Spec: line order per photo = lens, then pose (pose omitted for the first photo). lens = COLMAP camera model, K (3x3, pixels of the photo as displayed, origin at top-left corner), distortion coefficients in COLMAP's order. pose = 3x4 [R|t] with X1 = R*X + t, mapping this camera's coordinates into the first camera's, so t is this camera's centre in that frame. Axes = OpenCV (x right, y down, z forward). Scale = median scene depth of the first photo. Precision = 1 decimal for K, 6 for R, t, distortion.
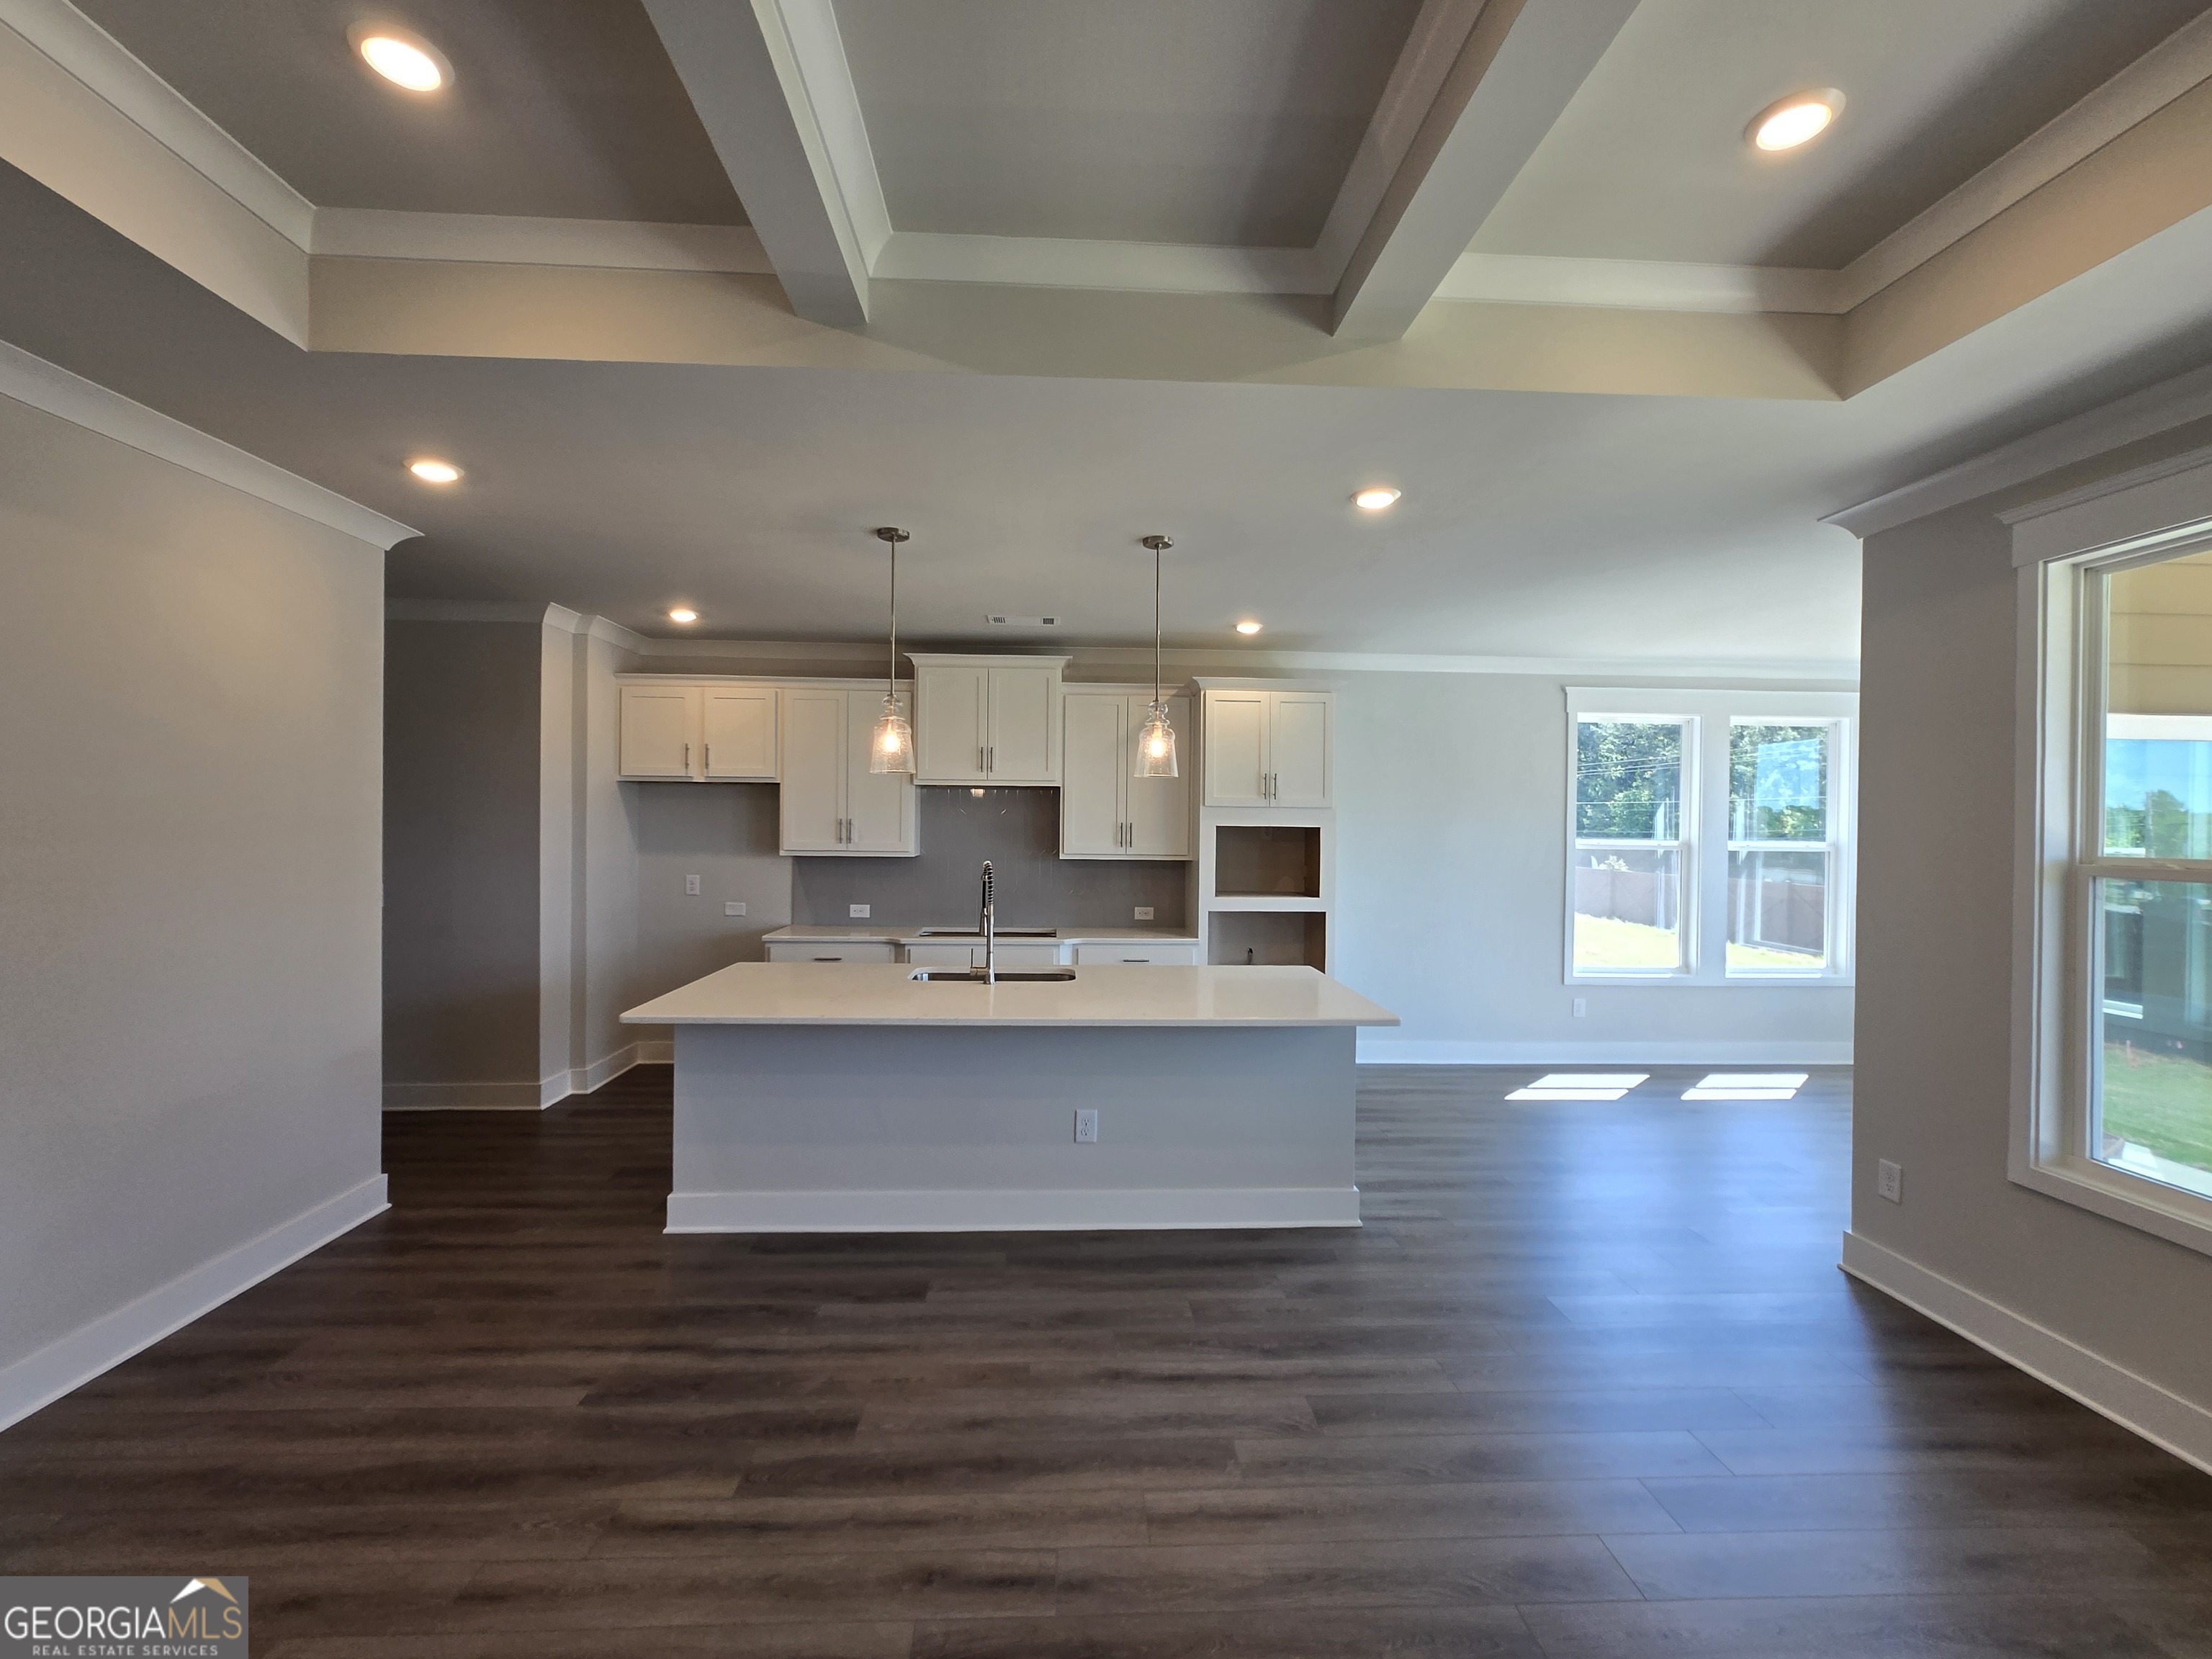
lens RADIAL K [[954.7, 0, 1092.5], [0, 954.7, 823.2], [0, 0, 1]] dist [0.006481, -0.000406]
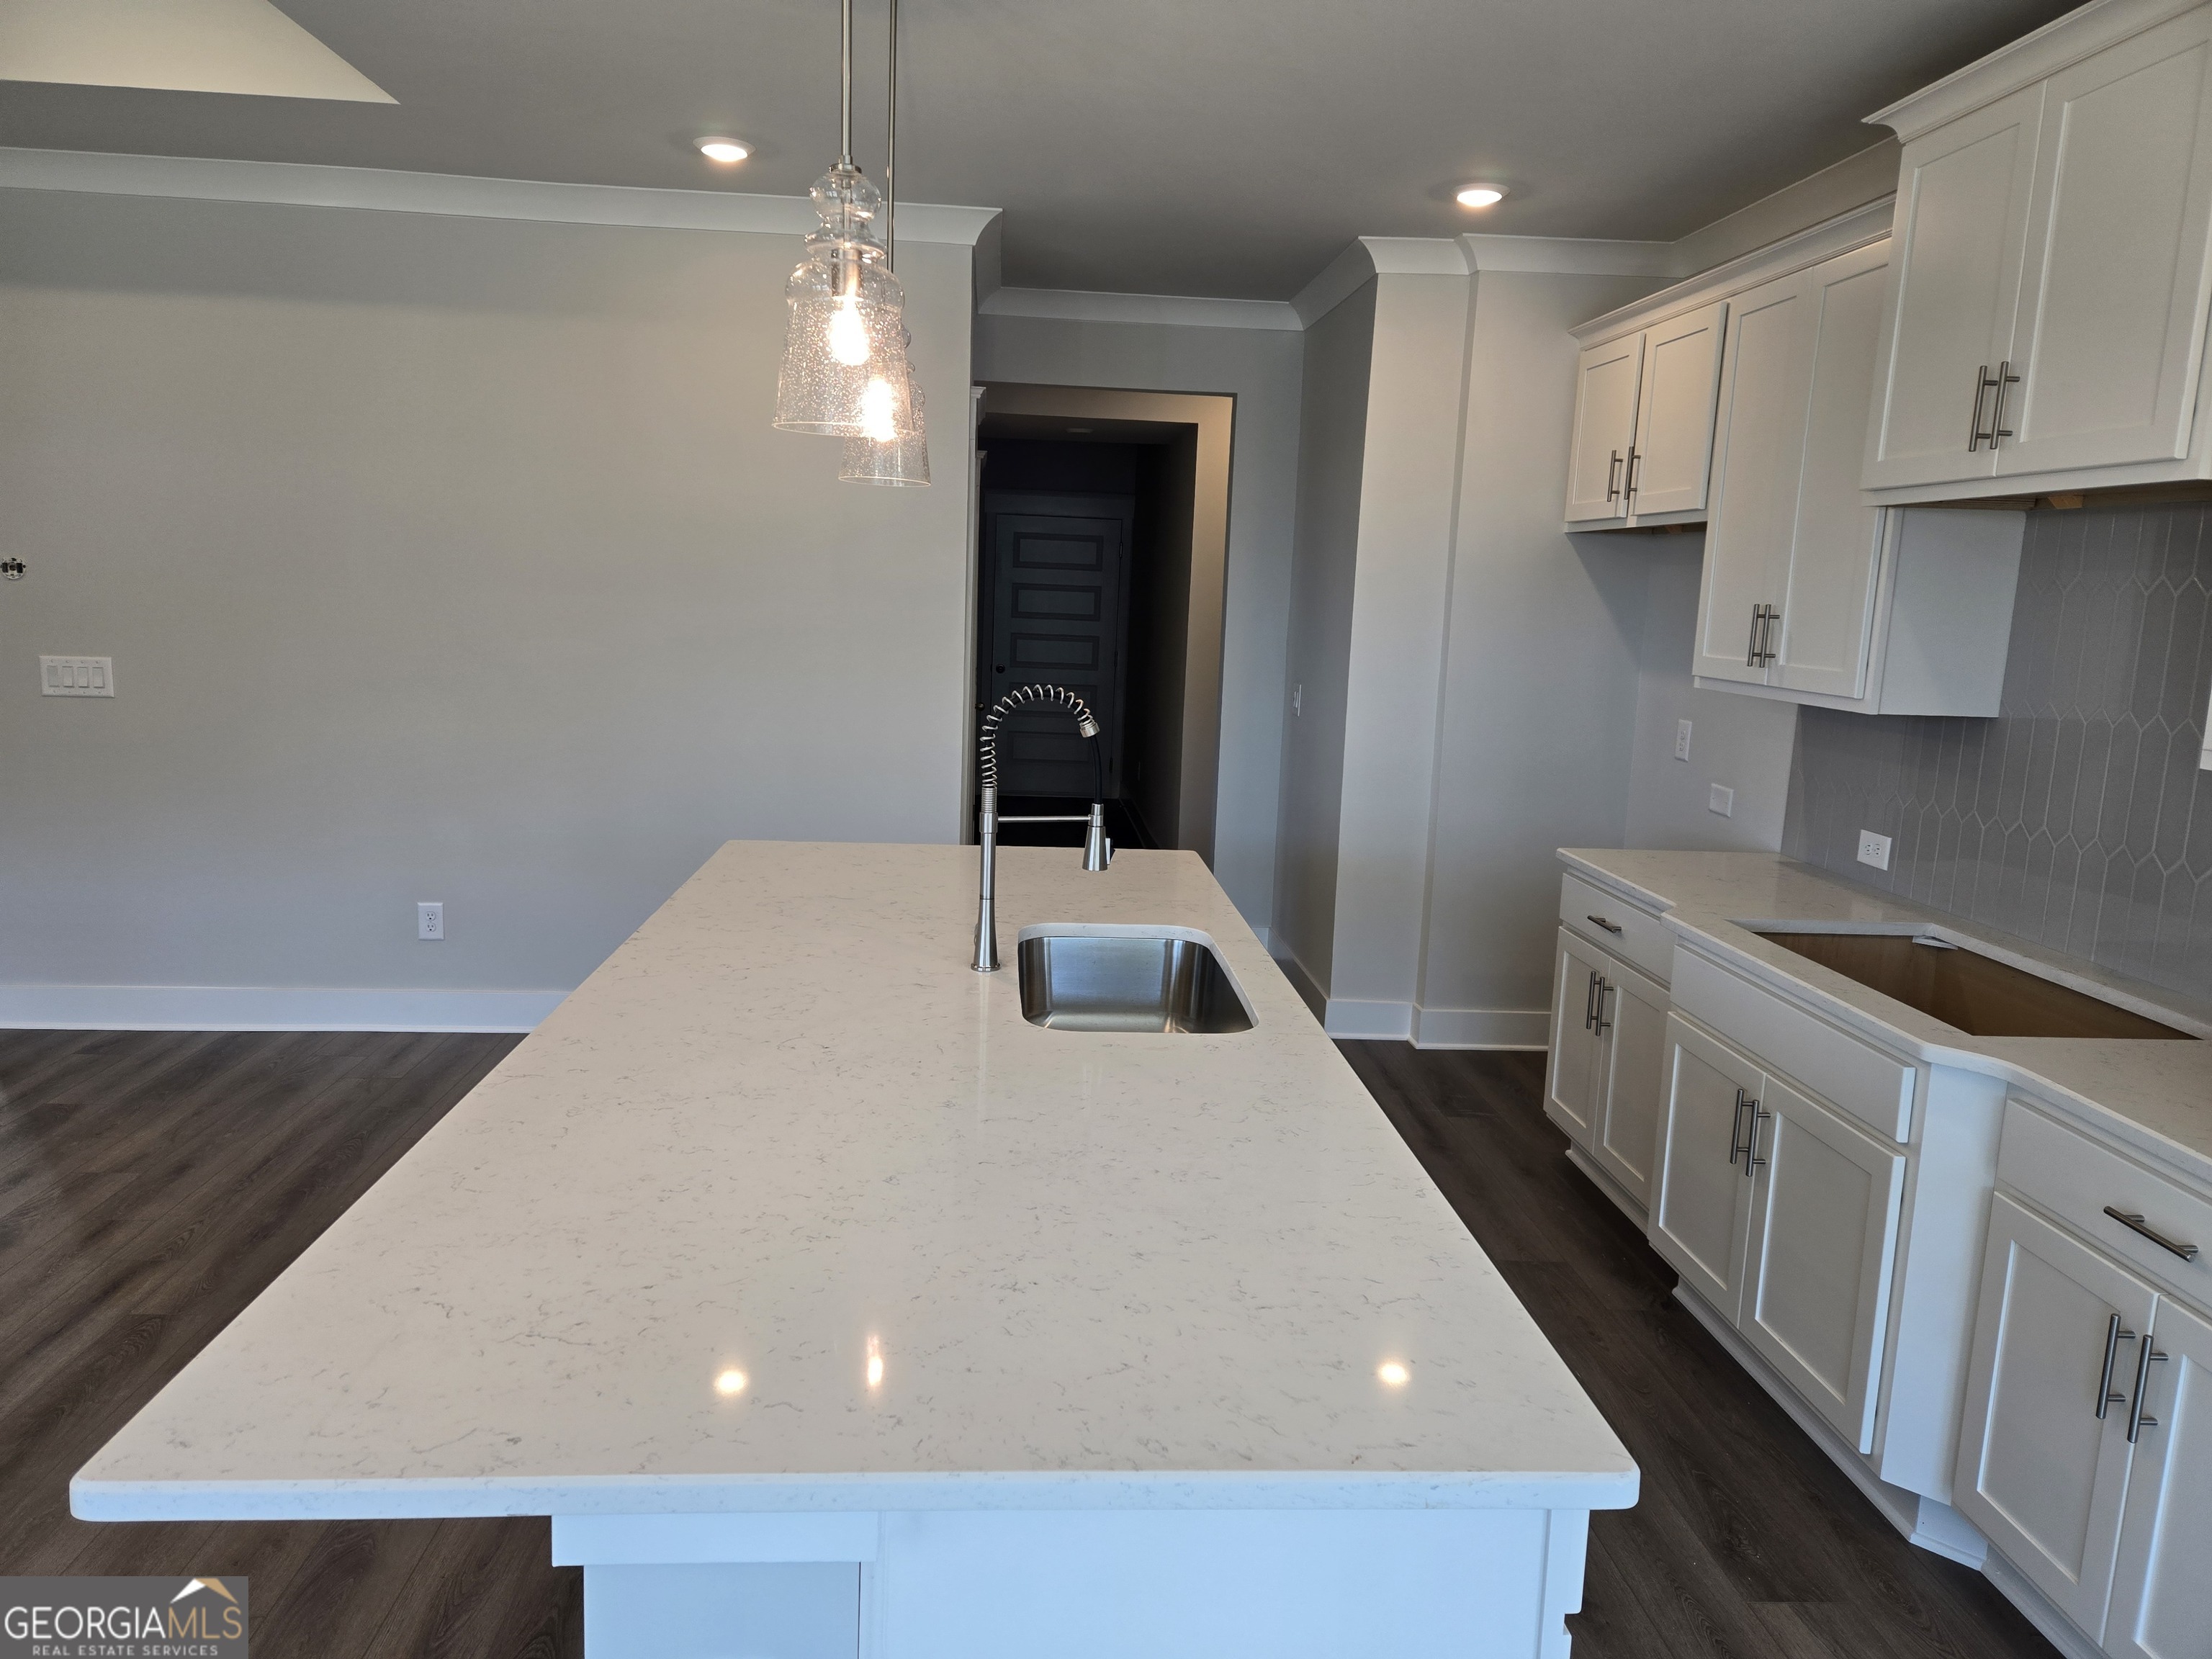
lens RADIAL K [[1472.4, 0, 1083.3], [0, 1472.4, 836.0], [0, 0, 1]] dist [0.012700, 0.002919]
pose [[0.017320, 0.162461, -0.986563, 1.011026], [-0.034519, 0.986220, 0.161799, 0.002757], [0.999254, 0.031253, 0.022689, 1.989848]]
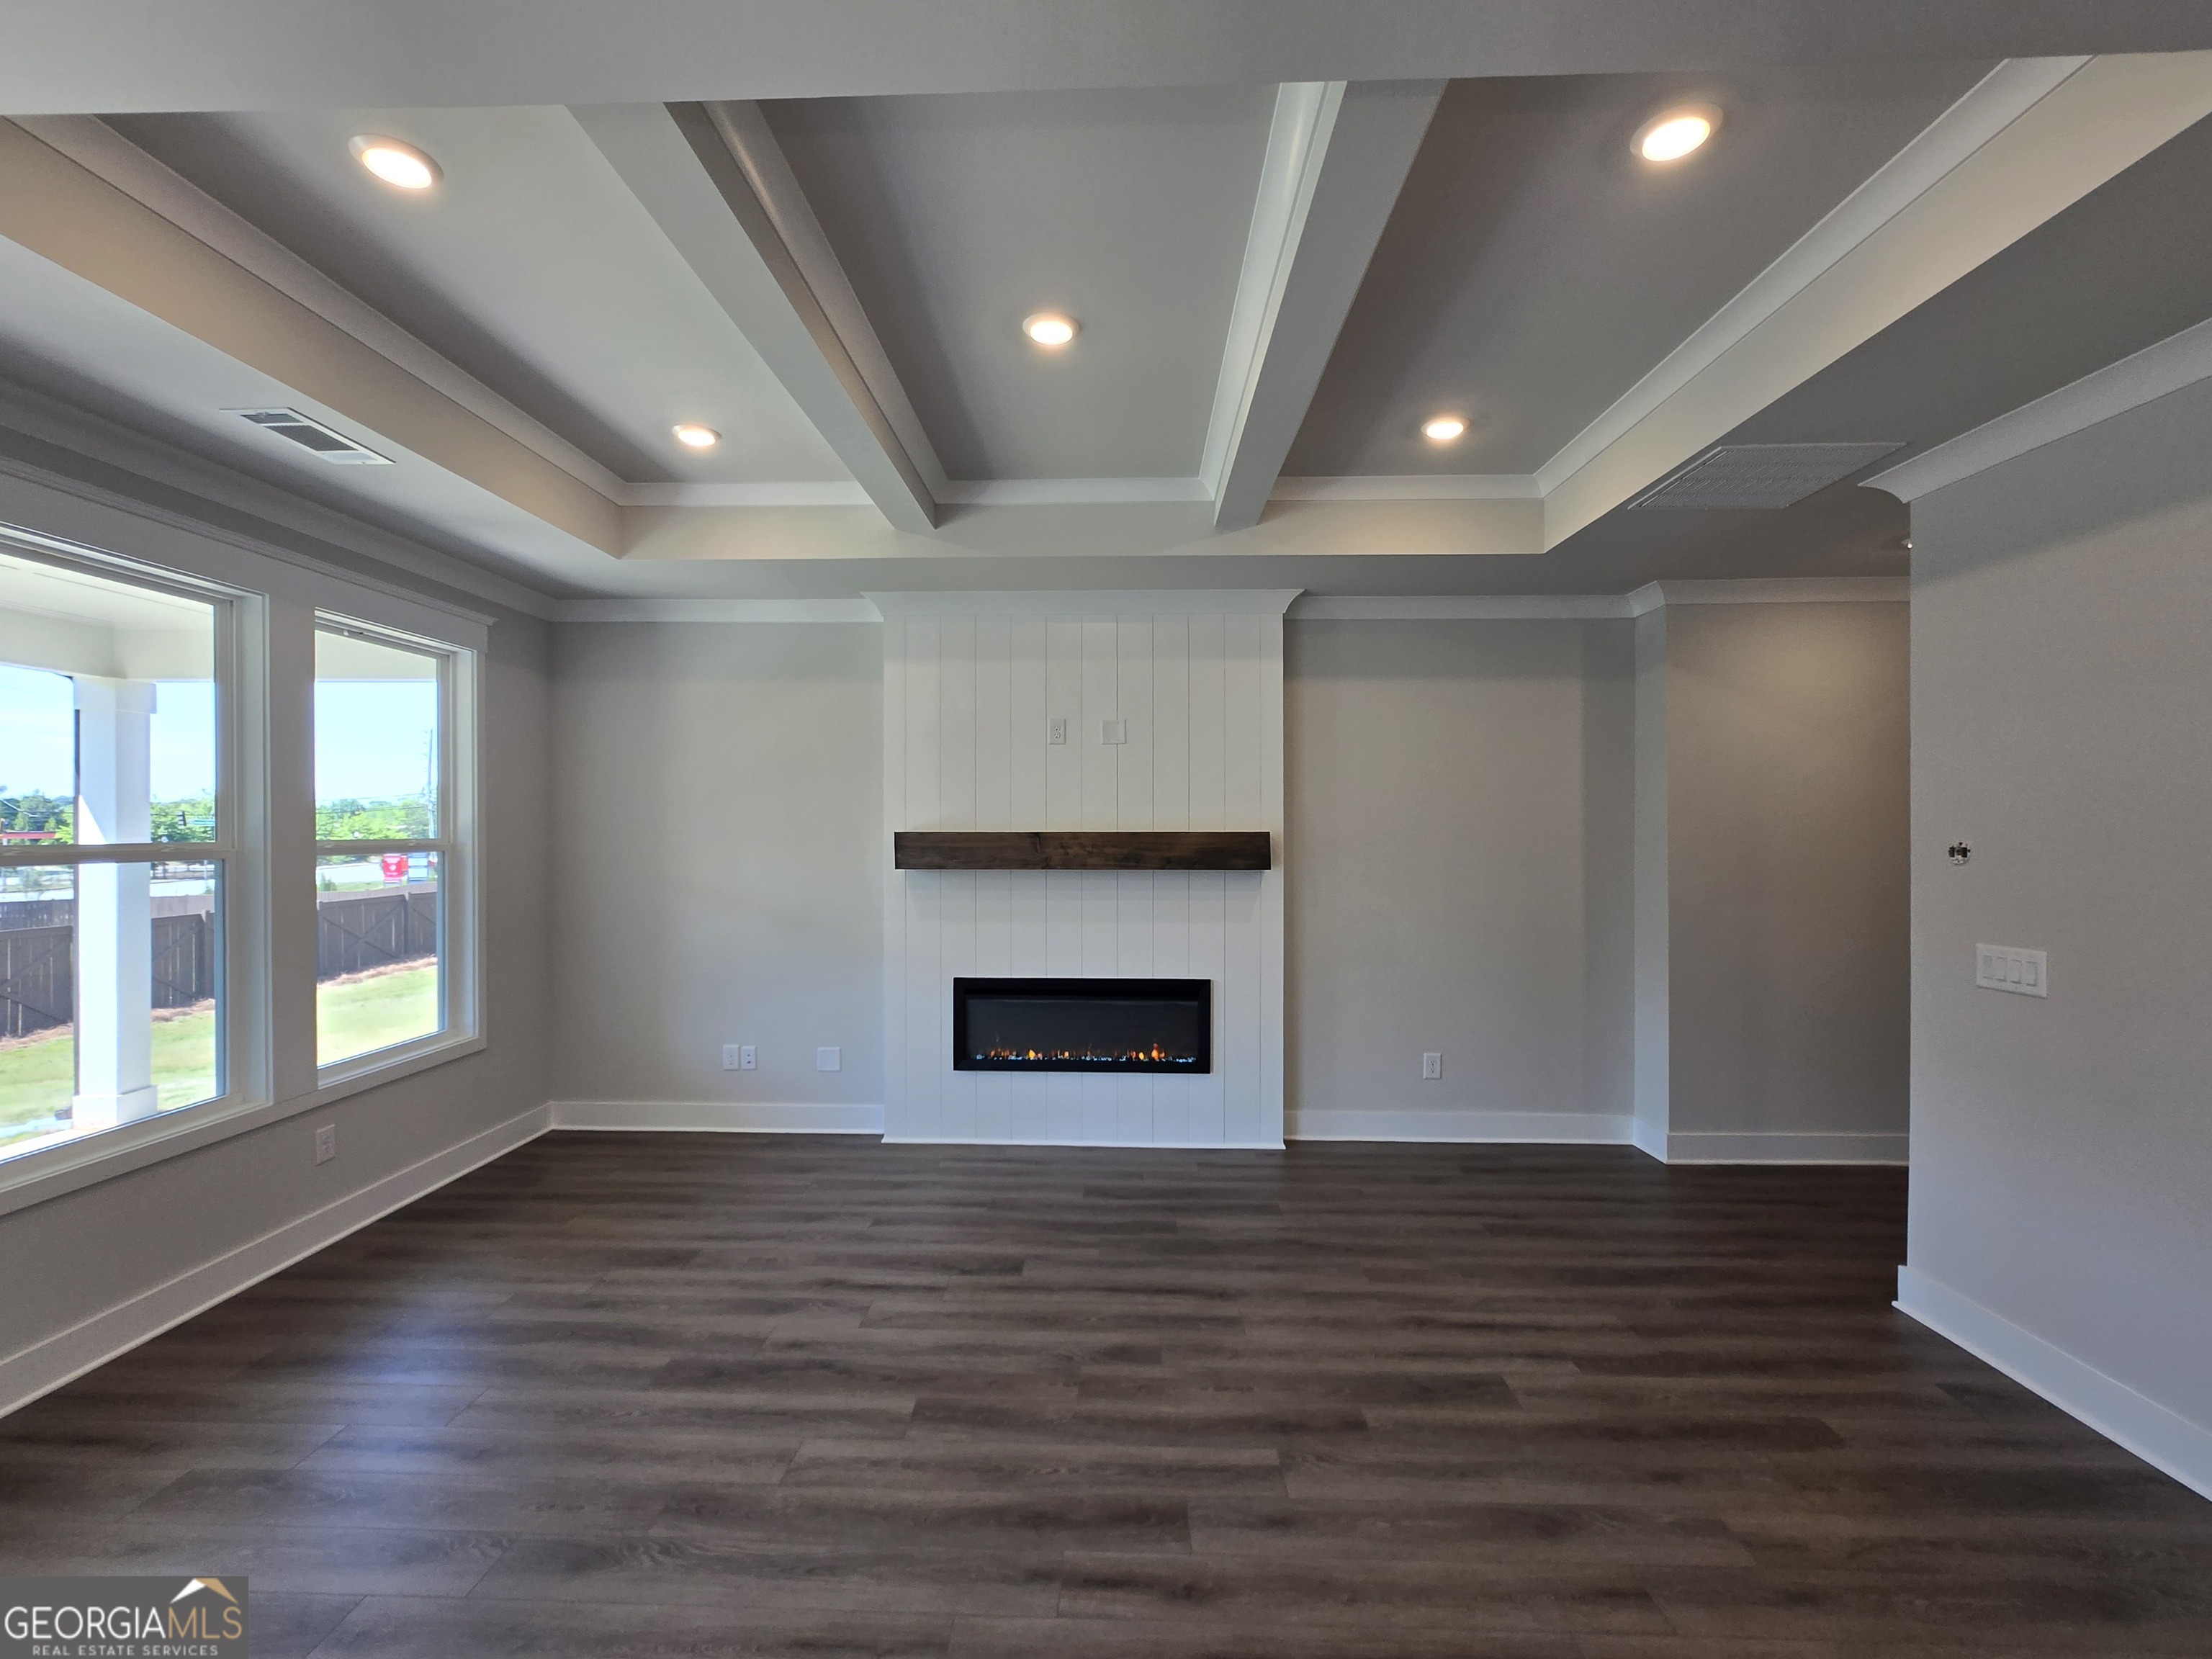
lens RADIAL K [[954.7, 0, 1089.0], [0, 954.7, 827.3], [0, 0, 1]] dist [0.006481, -0.000406]
pose [[-0.996872, -0.012511, 0.078033, -0.130329], [-0.012563, 0.999921, -0.000167, 0.001285], [-0.078024, -0.001146, -0.996951, 1.918731]]
